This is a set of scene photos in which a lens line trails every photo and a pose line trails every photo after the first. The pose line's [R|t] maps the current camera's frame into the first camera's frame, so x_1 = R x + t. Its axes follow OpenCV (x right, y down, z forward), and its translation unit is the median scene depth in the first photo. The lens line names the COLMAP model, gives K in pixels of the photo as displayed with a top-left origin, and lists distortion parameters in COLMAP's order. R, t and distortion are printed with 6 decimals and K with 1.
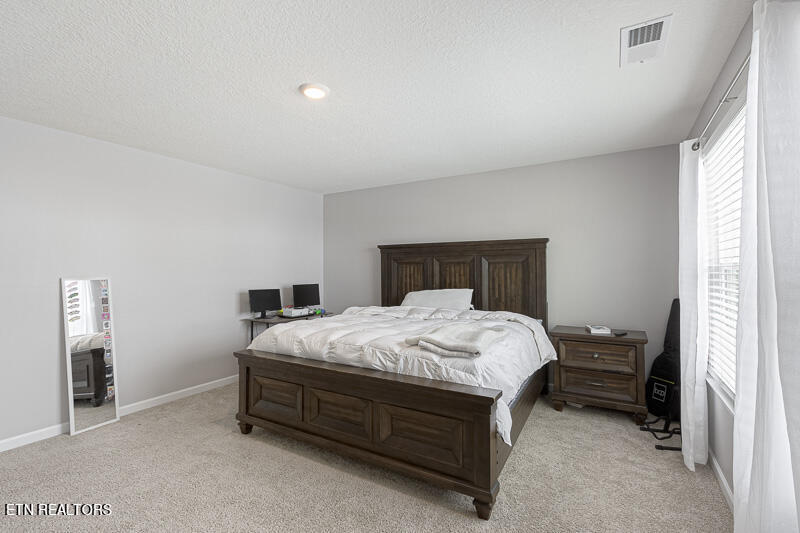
lens RADIAL K [[374.5, 0, 400.0], [0, 374.5, 266.5], [0, 0, 1]] dist [0.016658, 0.000137]
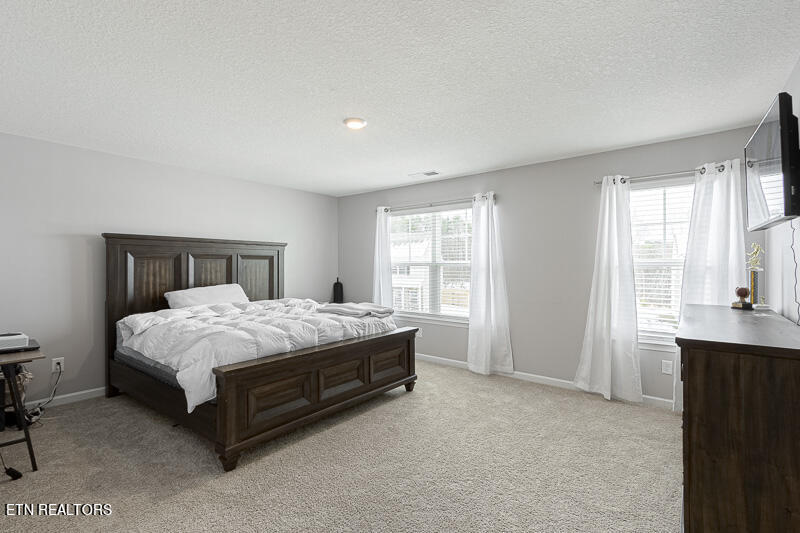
lens RADIAL K [[374.5, 0, 400.0], [0, 374.5, 266.5], [0, 0, 1]] dist [0.016658, 0.000137]
pose [[0.138016, -0.001796, 0.990428, -1.176153], [-0.009955, 0.999945, 0.003200, 0.001645], [-0.990380, -0.010301, 0.137990, 0.528190]]
